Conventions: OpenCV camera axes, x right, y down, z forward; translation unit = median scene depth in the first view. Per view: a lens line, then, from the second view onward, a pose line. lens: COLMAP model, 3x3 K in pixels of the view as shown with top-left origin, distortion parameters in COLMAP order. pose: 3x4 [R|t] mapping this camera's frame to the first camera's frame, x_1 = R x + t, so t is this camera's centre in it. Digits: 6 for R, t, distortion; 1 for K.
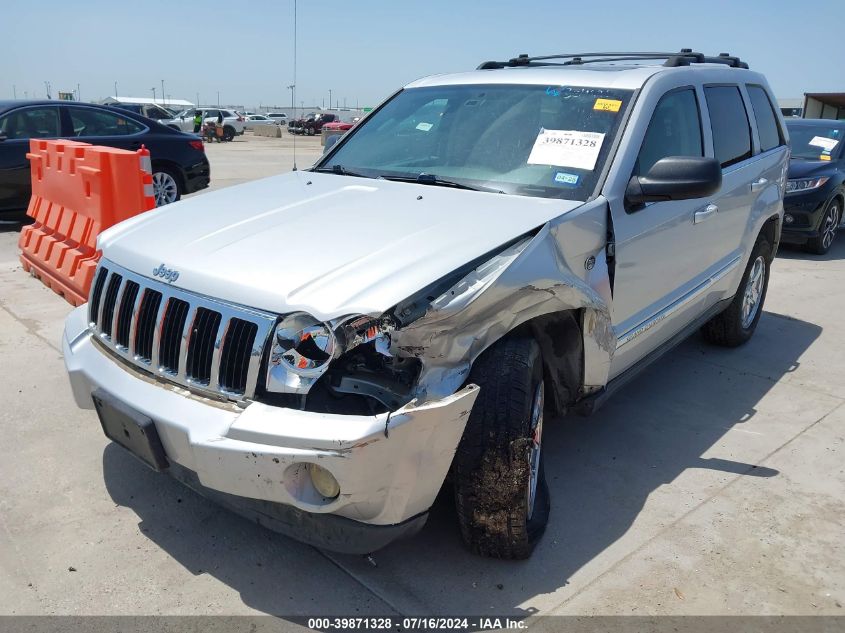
lens RADIAL K [[656.1, 0, 422.5], [0, 656.1, 316.5], [0, 0, 1]] dist [-0.006167, -0.004963]
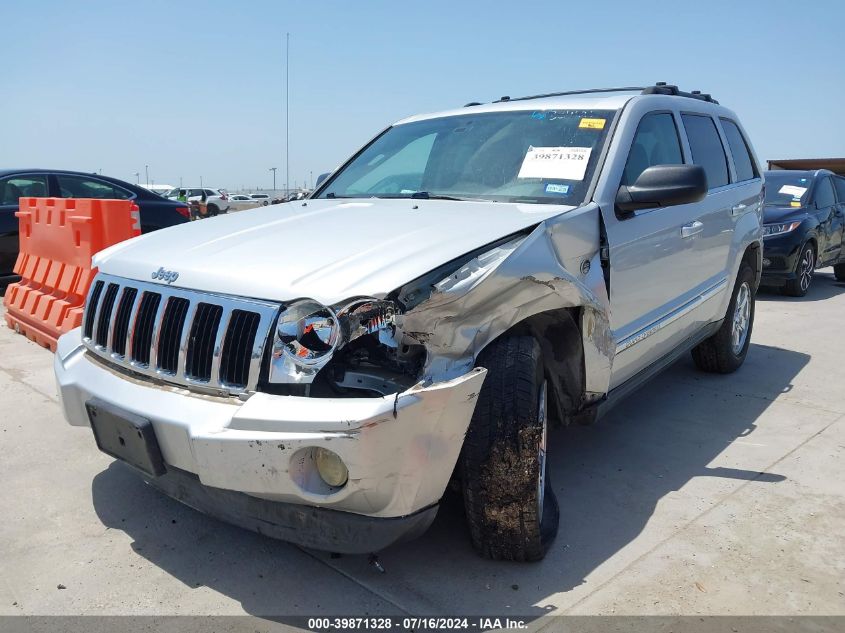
lens RADIAL K [[655.1, 0, 422.5], [0, 655.1, 316.5], [0, 0, 1]] dist [-0.007164, -0.002721]
pose [[0.999285, -0.027683, 0.025738, -0.025701], [0.030279, 0.993835, -0.106655, 0.101629], [-0.022627, 0.107358, 0.993963, 0.010672]]
